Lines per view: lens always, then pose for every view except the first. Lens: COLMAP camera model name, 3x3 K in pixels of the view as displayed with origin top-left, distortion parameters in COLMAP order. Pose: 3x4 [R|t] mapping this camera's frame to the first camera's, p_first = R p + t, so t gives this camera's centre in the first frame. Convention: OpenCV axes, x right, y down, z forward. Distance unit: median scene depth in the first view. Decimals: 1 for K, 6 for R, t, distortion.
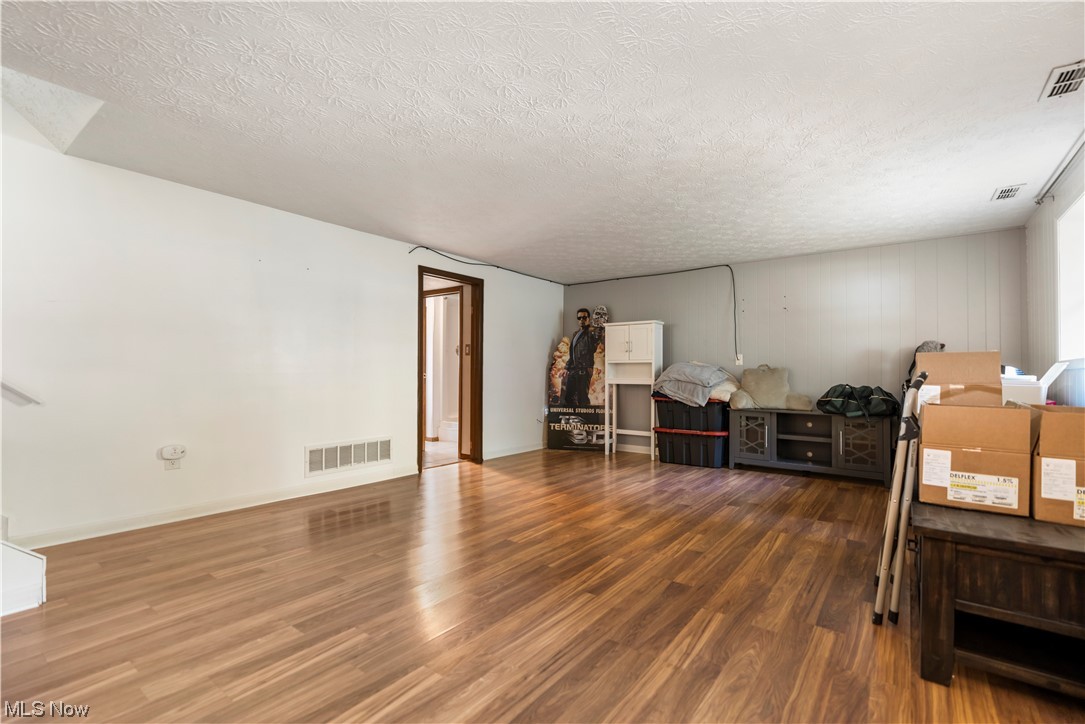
lens RADIAL K [[487.5, 0, 539.8], [0, 487.5, 367.9], [0, 0, 1]] dist [-0.003041, 0.000258]
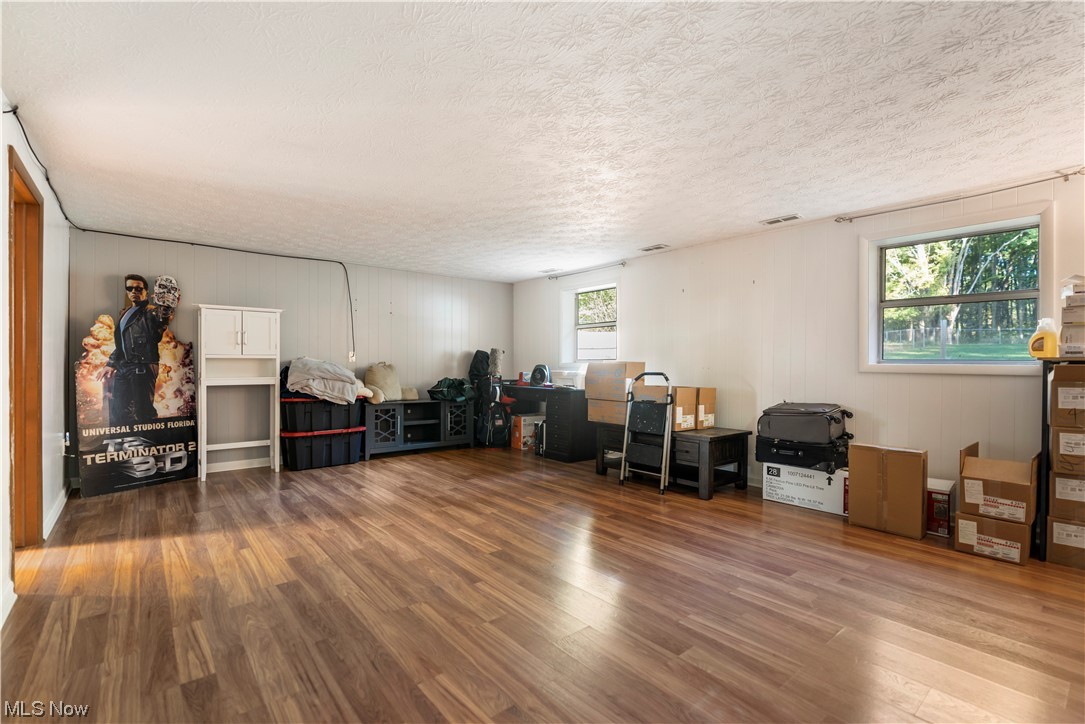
lens RADIAL K [[487.5, 0, 539.8], [0, 487.5, 367.9], [0, 0, 1]] dist [-0.003041, 0.000258]
pose [[0.231115, -0.010116, 0.972874, -0.542504], [-0.013698, 0.999813, 0.013650, -0.014016], [-0.972830, -0.016481, 0.230934, 0.385075]]
